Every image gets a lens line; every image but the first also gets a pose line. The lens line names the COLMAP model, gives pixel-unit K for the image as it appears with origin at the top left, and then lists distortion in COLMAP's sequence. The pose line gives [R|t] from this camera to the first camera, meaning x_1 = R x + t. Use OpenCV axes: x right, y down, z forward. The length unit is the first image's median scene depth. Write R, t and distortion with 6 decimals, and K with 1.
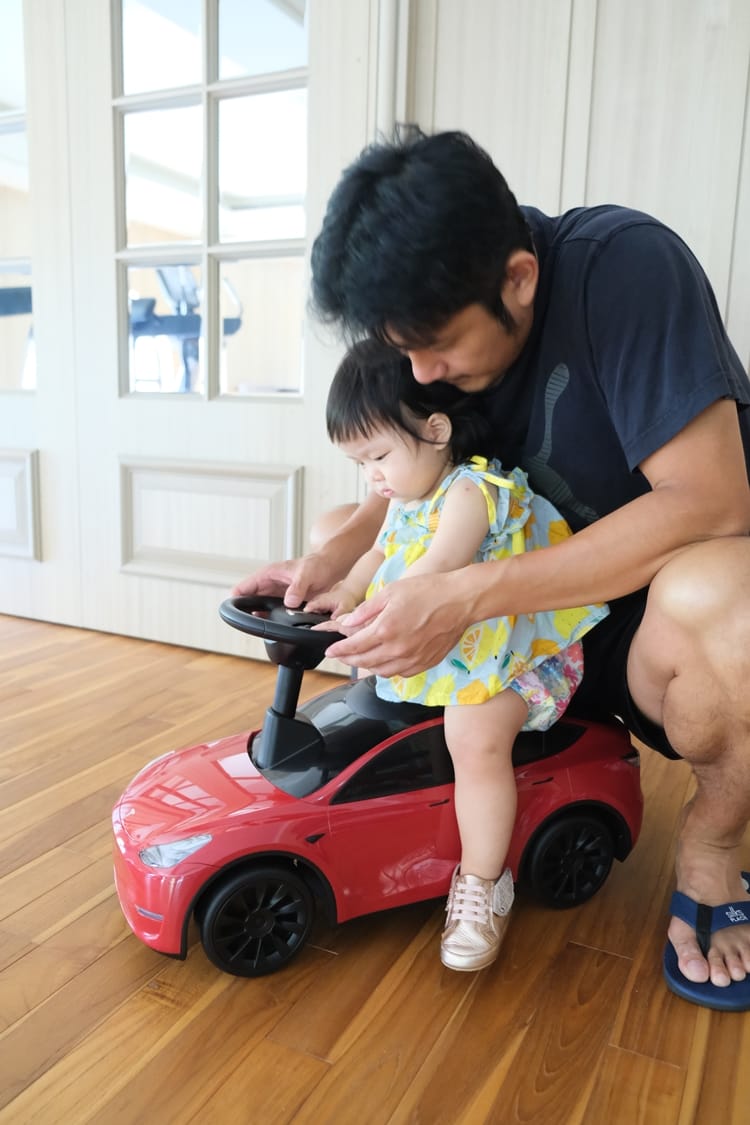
lens RADIAL K [[881.5, 0, 375.0], [0, 881.5, 562.5], [0, 0, 1]] dist [-0.016224, 0.006654]
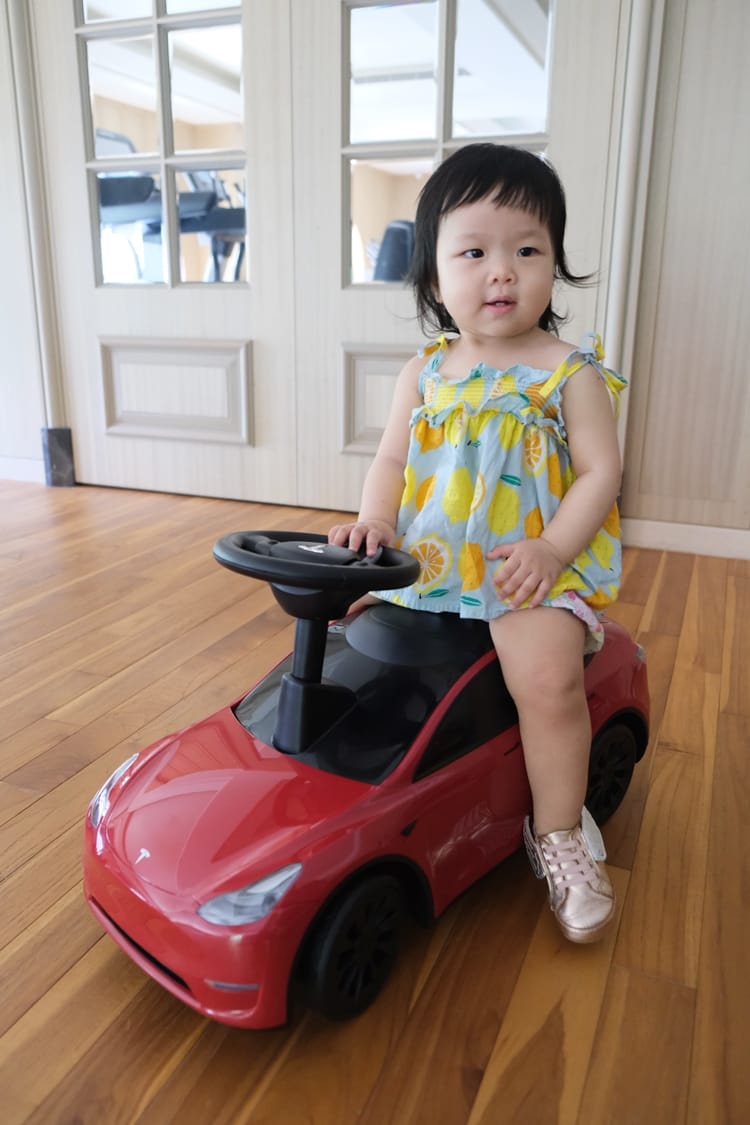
lens RADIAL K [[881.5, 0, 375.0], [0, 881.5, 562.5], [0, 0, 1]] dist [-0.016224, 0.006654]
pose [[0.997931, -0.033959, 0.054595, -0.489068], [0.027471, 0.992929, 0.115484, 0.032333], [-0.058131, -0.113745, 0.991808, -0.161143]]
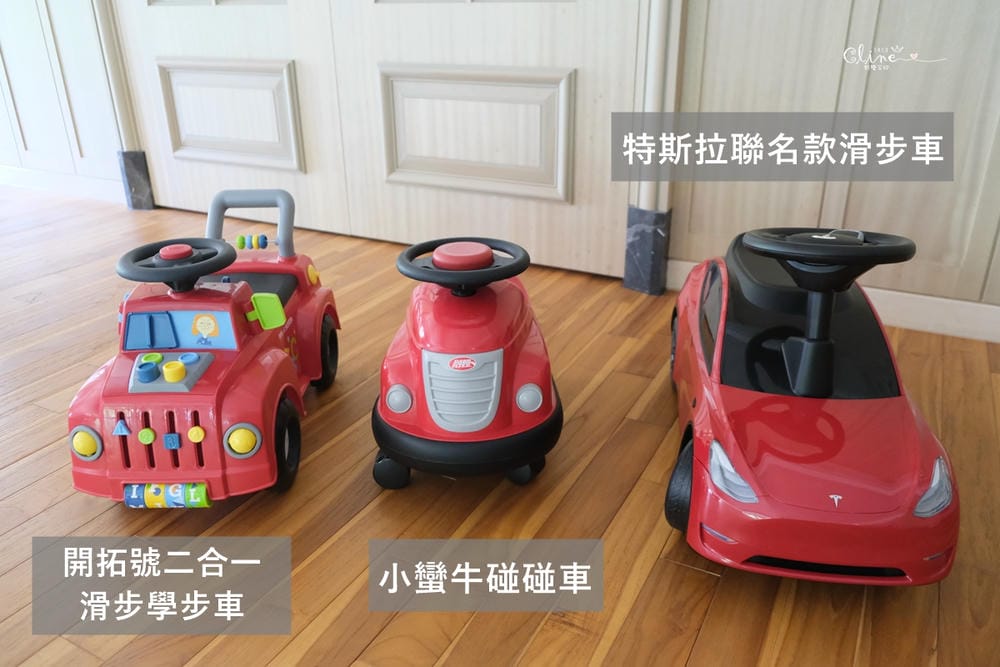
lens RADIAL K [[783.5, 0, 500.0], [0, 783.5, 333.5], [0, 0, 1]] dist [-0.016224, 0.006654]
pose [[0.998283, -0.022659, -0.054007, -0.173683], [0.034627, 0.972048, 0.232217, -0.038789], [0.047236, -0.233688, 0.971164, 0.113764]]
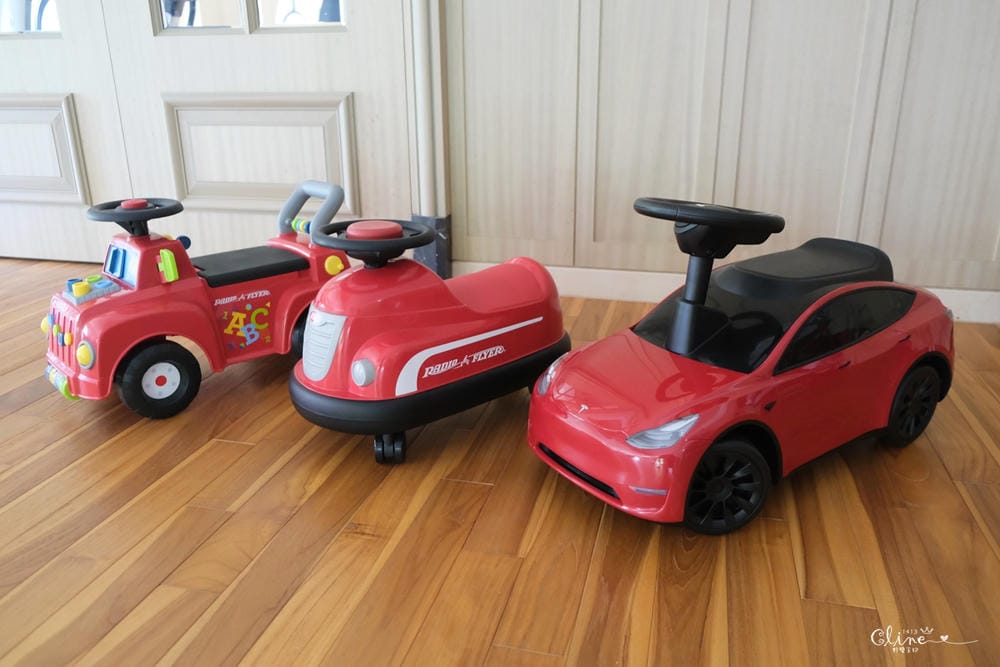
lens RADIAL K [[783.5, 0, 500.0], [0, 783.5, 333.5], [0, 0, 1]] dist [-0.016224, 0.006654]
pose [[0.979449, -0.102252, 0.173853, -0.140416], [0.072819, 0.983100, 0.167963, 0.045189], [-0.188090, -0.151851, 0.970342, -0.004791]]
